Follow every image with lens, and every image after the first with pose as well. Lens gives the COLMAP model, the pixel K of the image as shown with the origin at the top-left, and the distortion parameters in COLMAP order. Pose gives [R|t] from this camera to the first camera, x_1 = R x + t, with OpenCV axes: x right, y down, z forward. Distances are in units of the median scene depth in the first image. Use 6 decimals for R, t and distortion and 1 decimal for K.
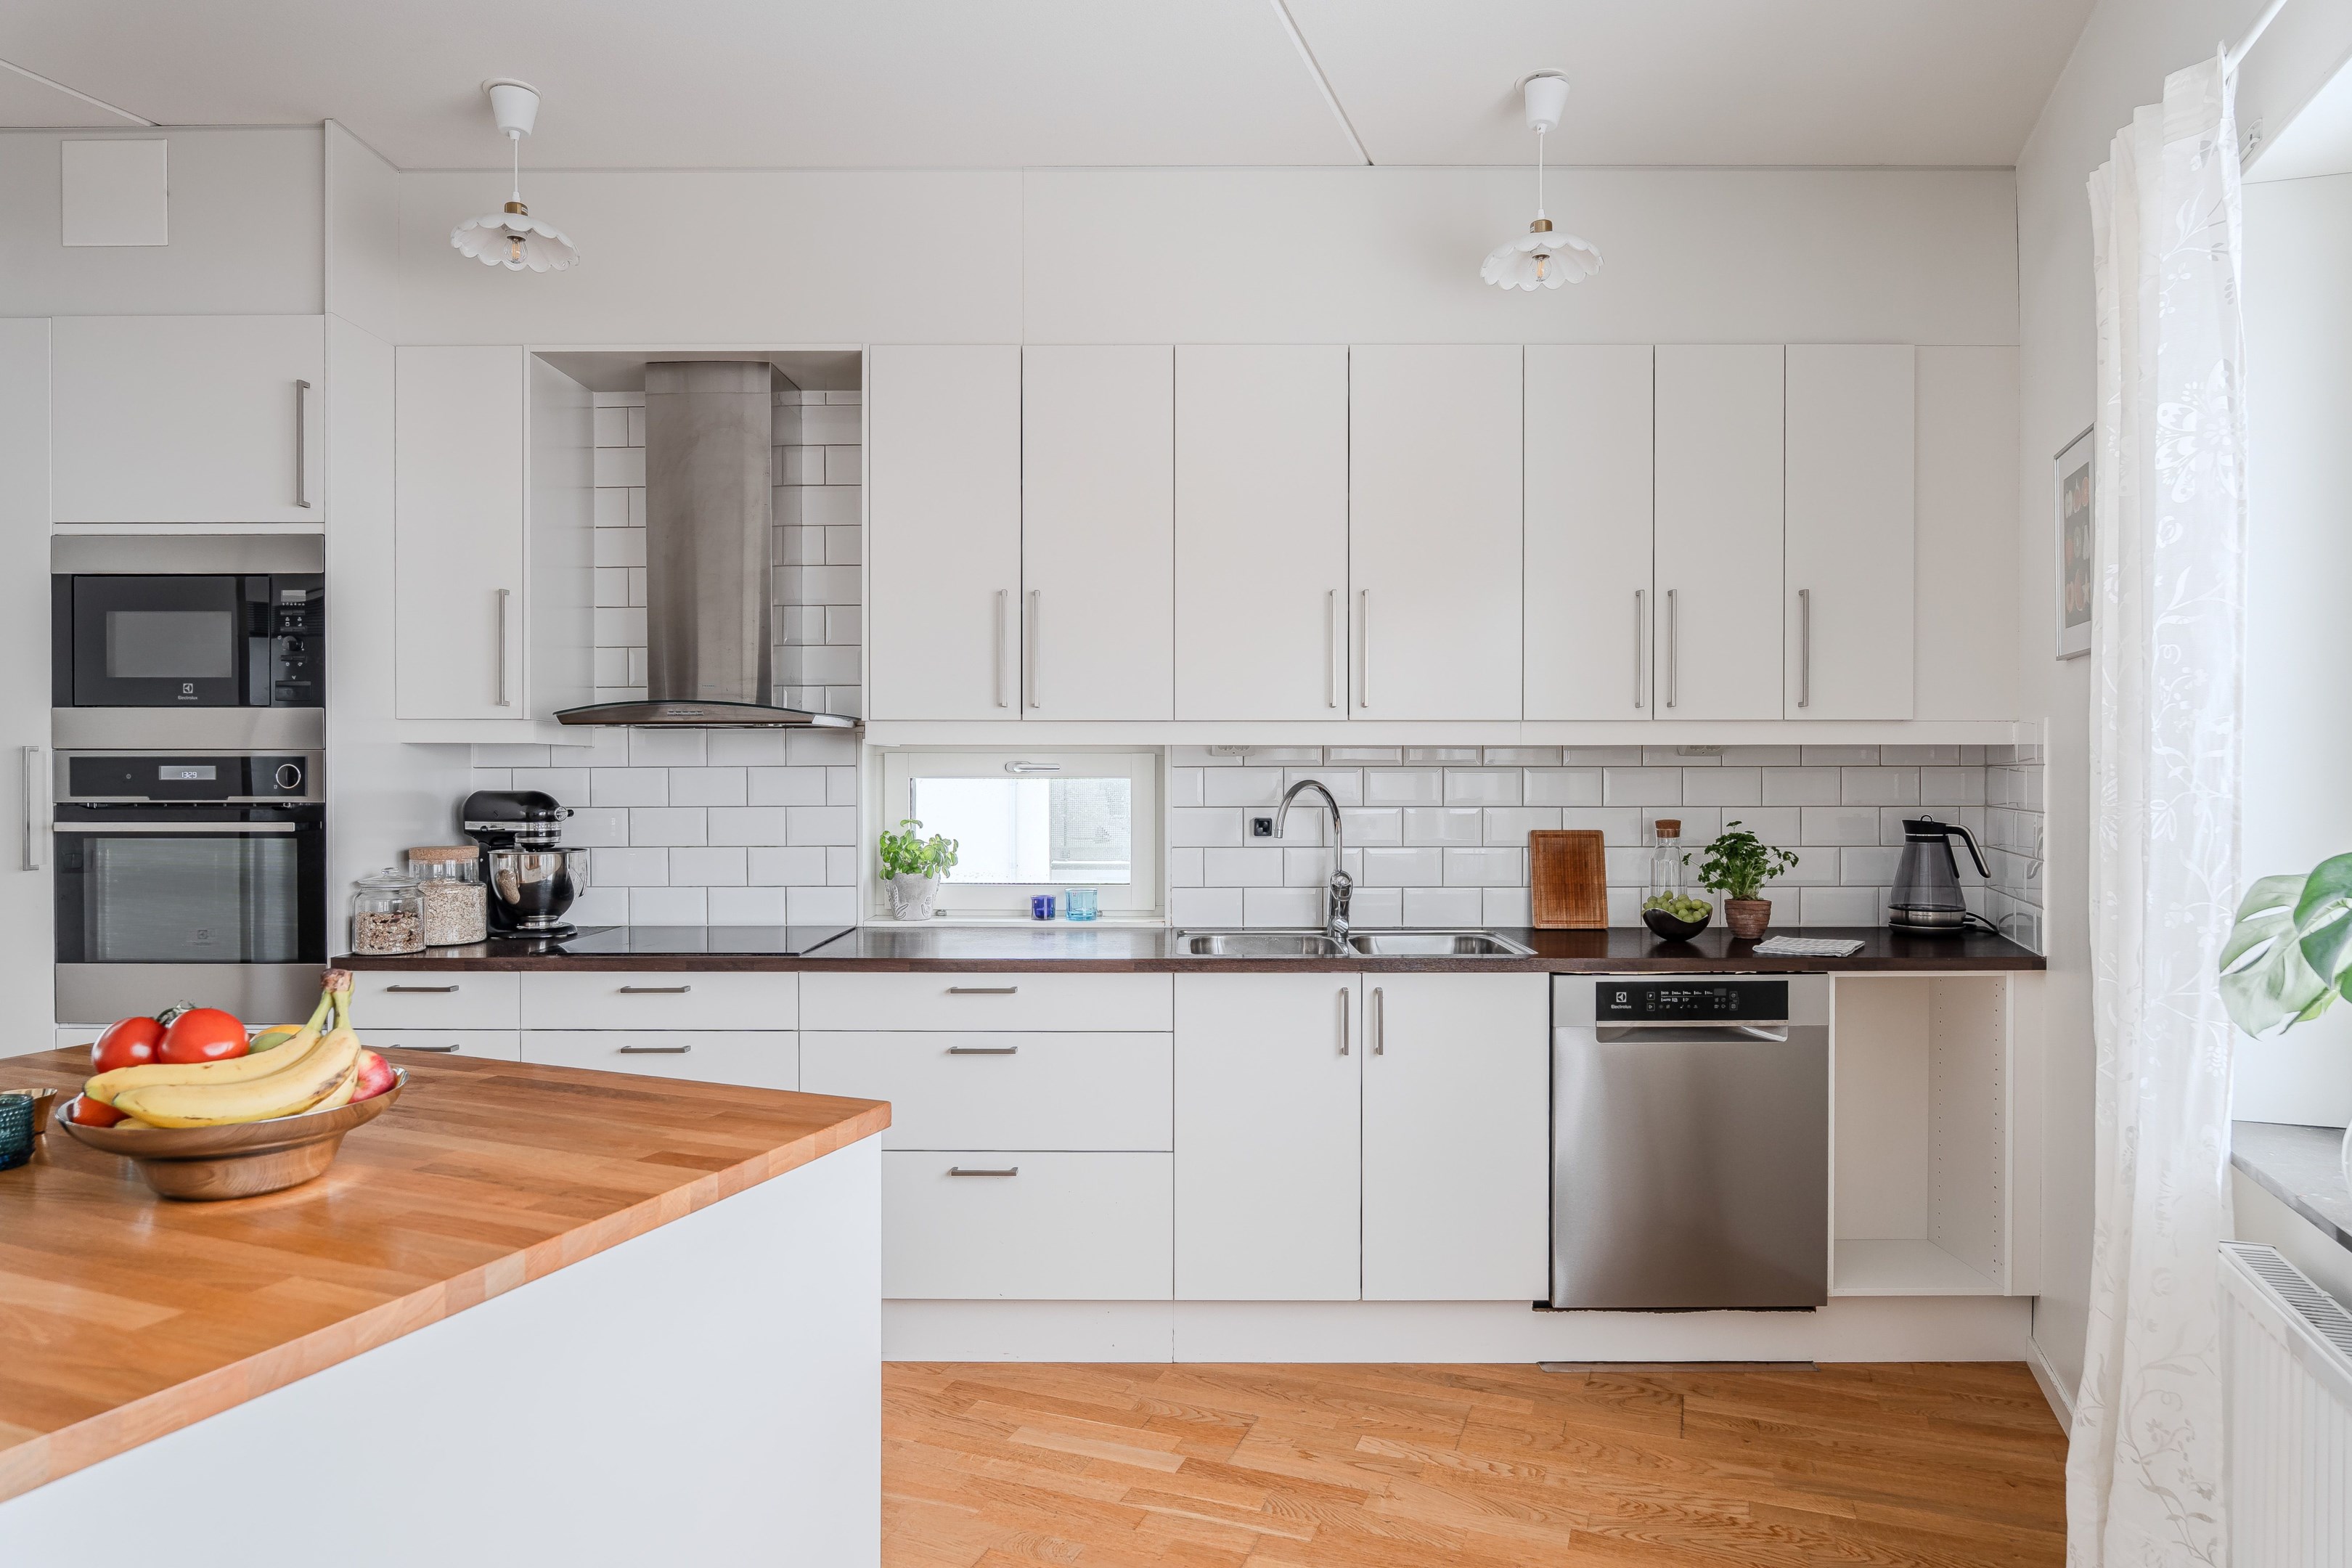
lens RADIAL K [[1421.8, 0, 1176.0], [0, 1421.8, 784.0], [0, 0, 1]] dist [-0.006293, -0.001202]
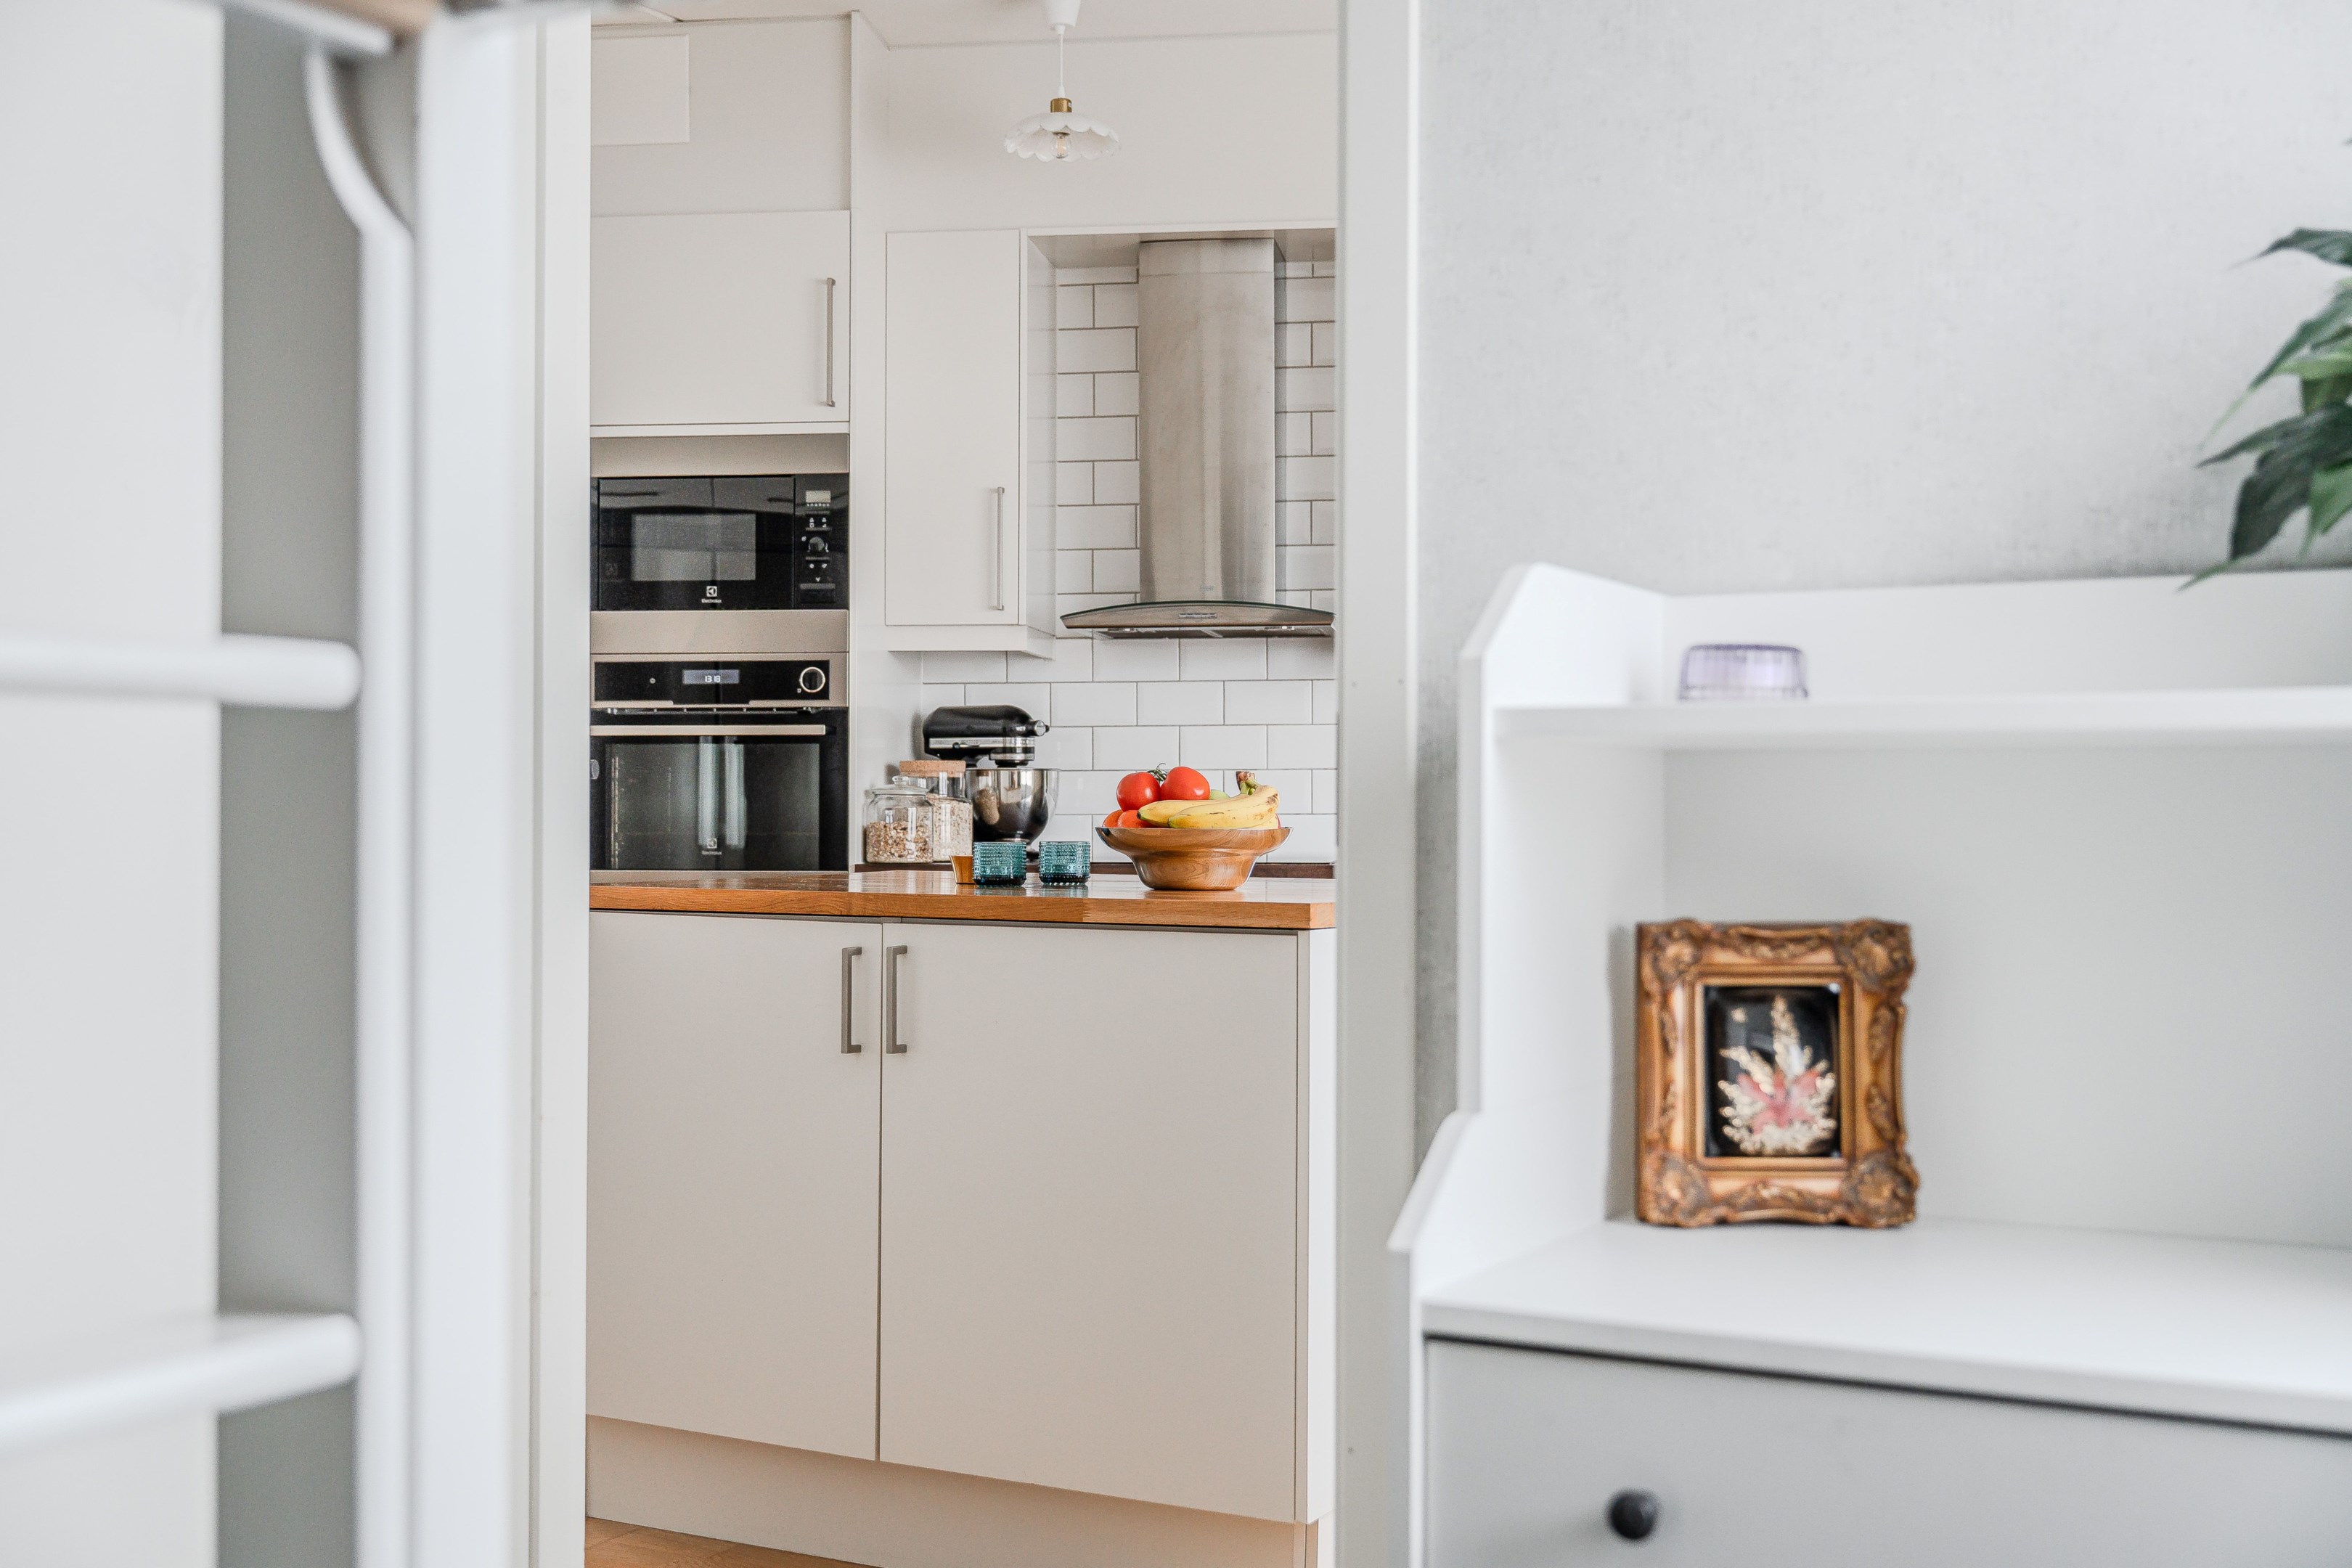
lens RADIAL K [[2613.9, 0, 1176.0], [0, 2613.9, 784.0], [0, 0, 1]] dist [0.011920, -0.000021]
pose [[0.992100, 0.000708, -0.125451, -0.147557], [-0.002864, 0.999851, -0.017009, 0.095870], [0.125420, 0.017234, 0.991954, -0.756016]]
